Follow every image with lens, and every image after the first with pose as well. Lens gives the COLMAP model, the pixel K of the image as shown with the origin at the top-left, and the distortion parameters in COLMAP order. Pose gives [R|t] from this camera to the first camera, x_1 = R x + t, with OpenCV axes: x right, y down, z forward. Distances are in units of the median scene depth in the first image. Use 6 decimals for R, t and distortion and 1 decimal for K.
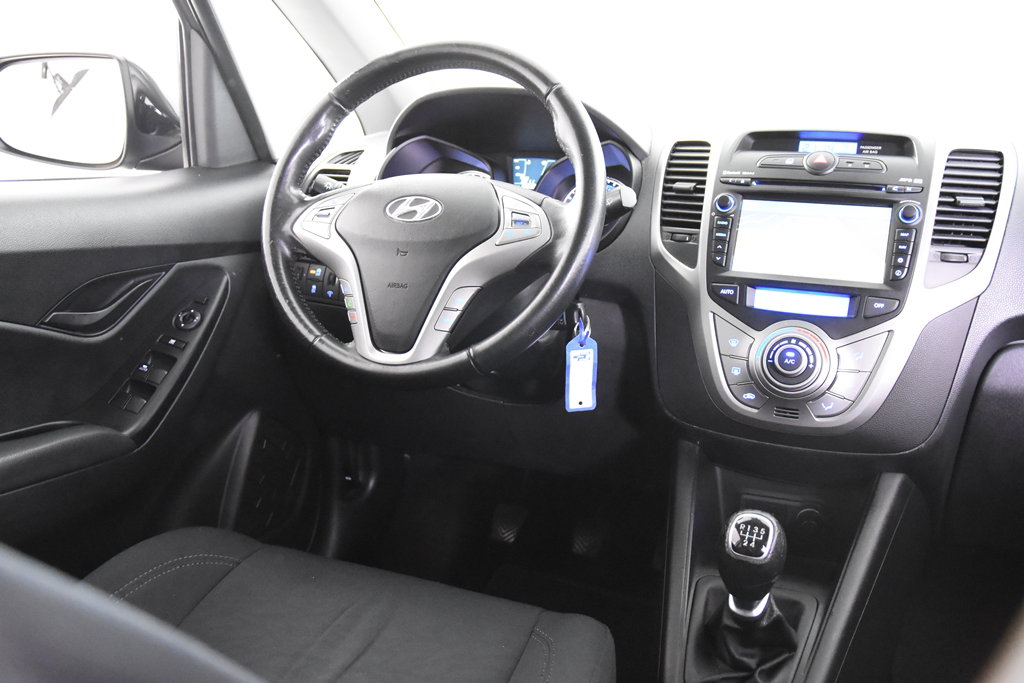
lens RADIAL K [[921.2, 0, 510.8], [0, 921.2, 340.1], [0, 0, 1]] dist [-0.057937, 0.043890]
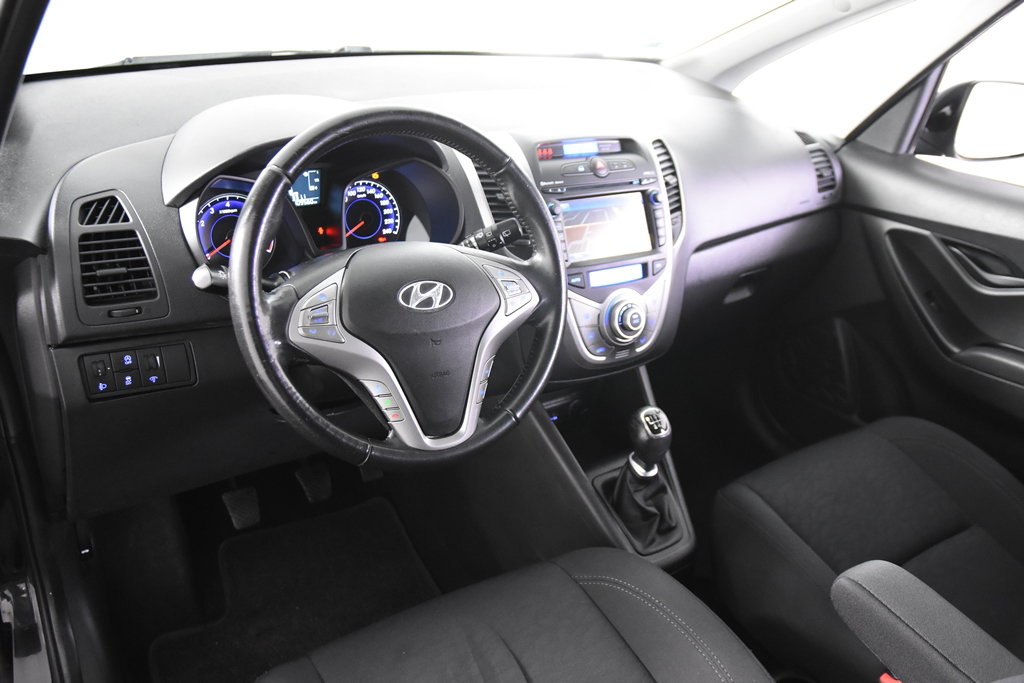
lens RADIAL K [[842.8, 0, 507.8], [0, 842.8, 342.5], [0, 0, 1]] dist [-0.061042, 0.013427]
pose [[0.562624, -0.347281, 0.750234, -0.760791], [0.134455, 0.933846, 0.331443, -0.385796], [-0.815706, -0.085605, 0.572097, 0.387194]]
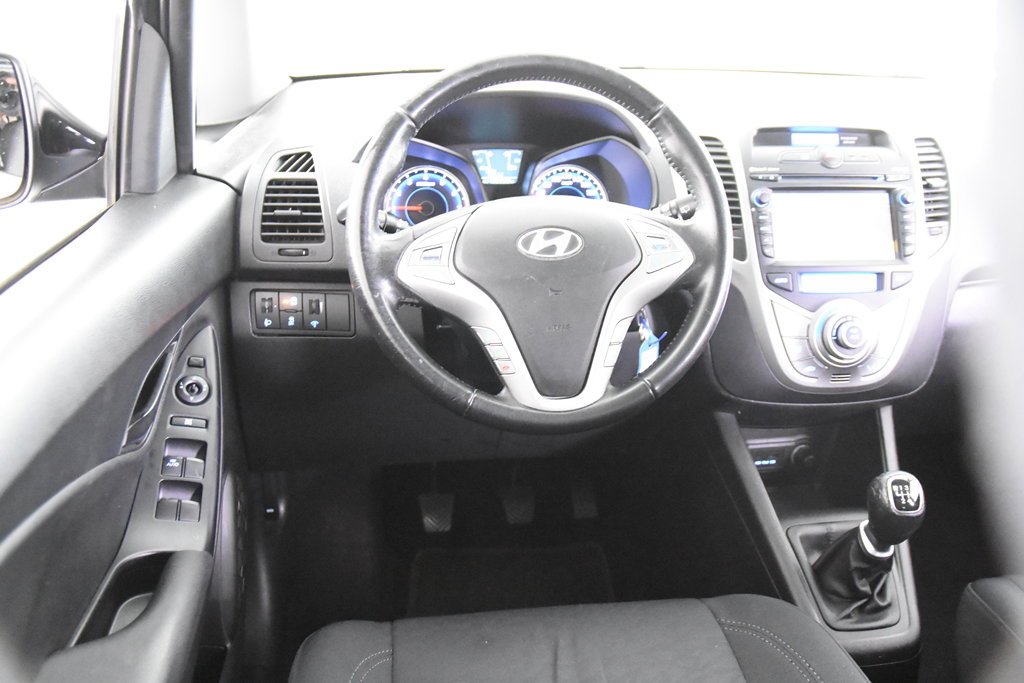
lens RADIAL K [[921.2, 0, 513.2], [0, 921.2, 341.1], [0, 0, 1]] dist [-0.057937, 0.043890]
pose [[0.857941, -0.175712, 0.482765, -0.604378], [0.118717, 0.982066, 0.146467, -0.184432], [-0.499843, -0.068347, 0.863415, 0.195072]]
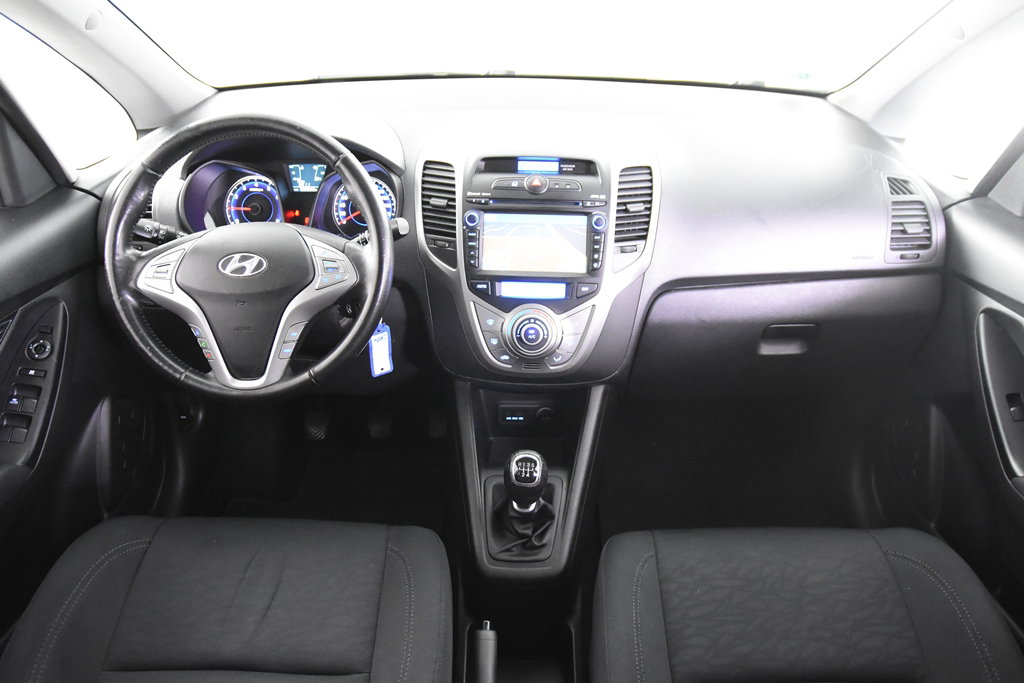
lens RADIAL K [[768.6, 0, 516.0], [0, 768.6, 347.2], [0, 0, 1]] dist [-0.110543, 0.067734]
pose [[0.930718, -0.178133, 0.319425, -0.107191], [0.092786, 0.959803, 0.264896, -0.271491], [-0.353772, -0.216905, 0.909834, -0.102779]]
